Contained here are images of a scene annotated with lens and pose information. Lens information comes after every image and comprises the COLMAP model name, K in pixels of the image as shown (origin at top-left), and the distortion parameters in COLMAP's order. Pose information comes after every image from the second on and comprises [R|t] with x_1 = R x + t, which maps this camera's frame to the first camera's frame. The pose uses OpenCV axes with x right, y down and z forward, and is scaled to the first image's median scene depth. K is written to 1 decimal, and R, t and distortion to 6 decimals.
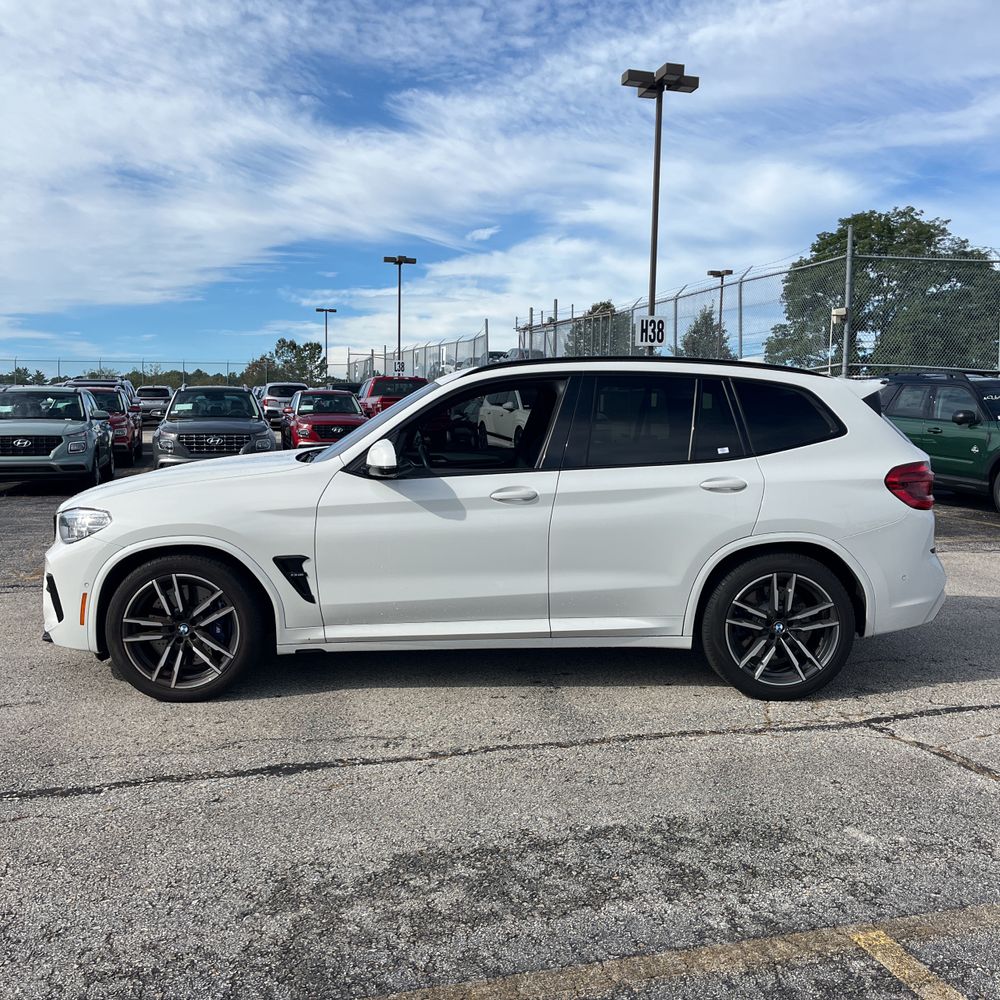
lens RADIAL K [[1000.4, 0, 473.6], [0, 1000.4, 497.2], [0, 0, 1]] dist [0.045949, -0.043951]
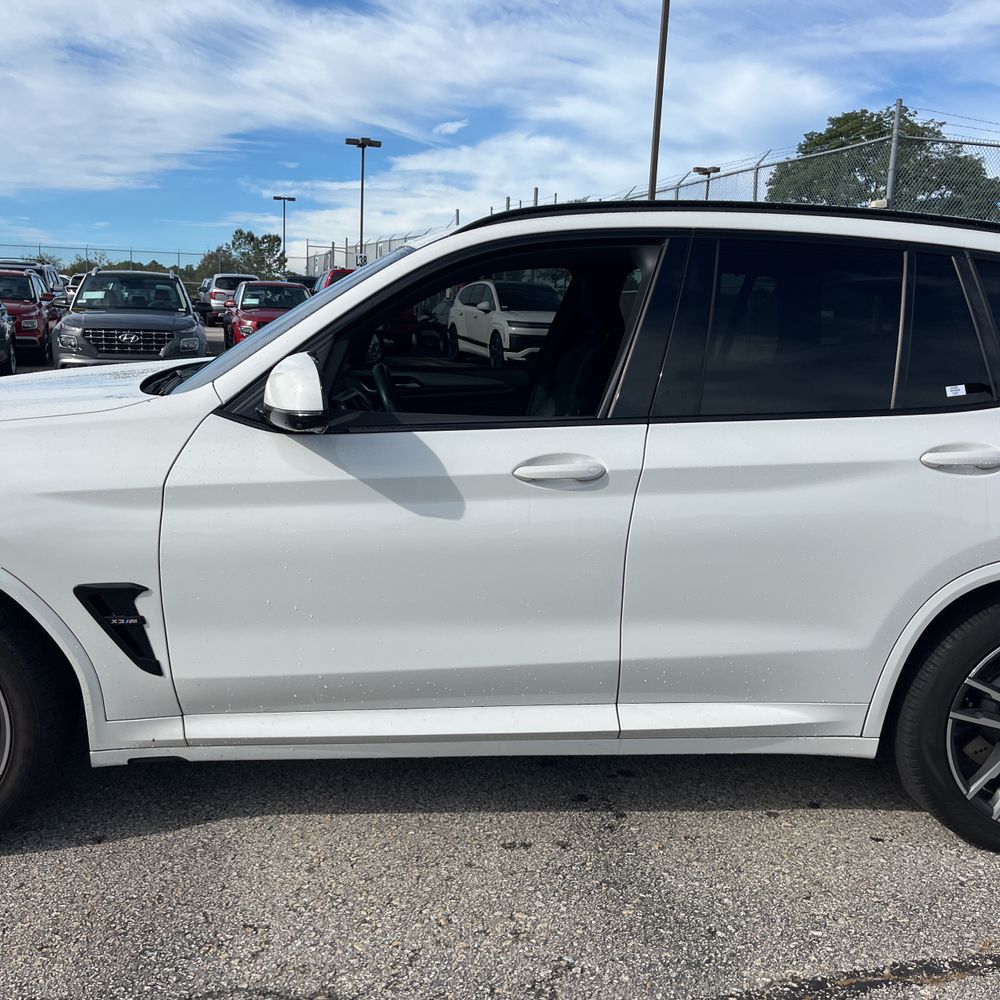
lens RADIAL K [[1005.0, 0, 484.9], [0, 1005.0, 498.3], [0, 0, 1]] dist [0.032891, -0.036989]
pose [[0.998587, 0.018637, 0.049758, -0.006864], [-0.023325, 0.995170, 0.095351, -0.011050], [-0.047741, -0.096377, 0.994199, 0.151556]]
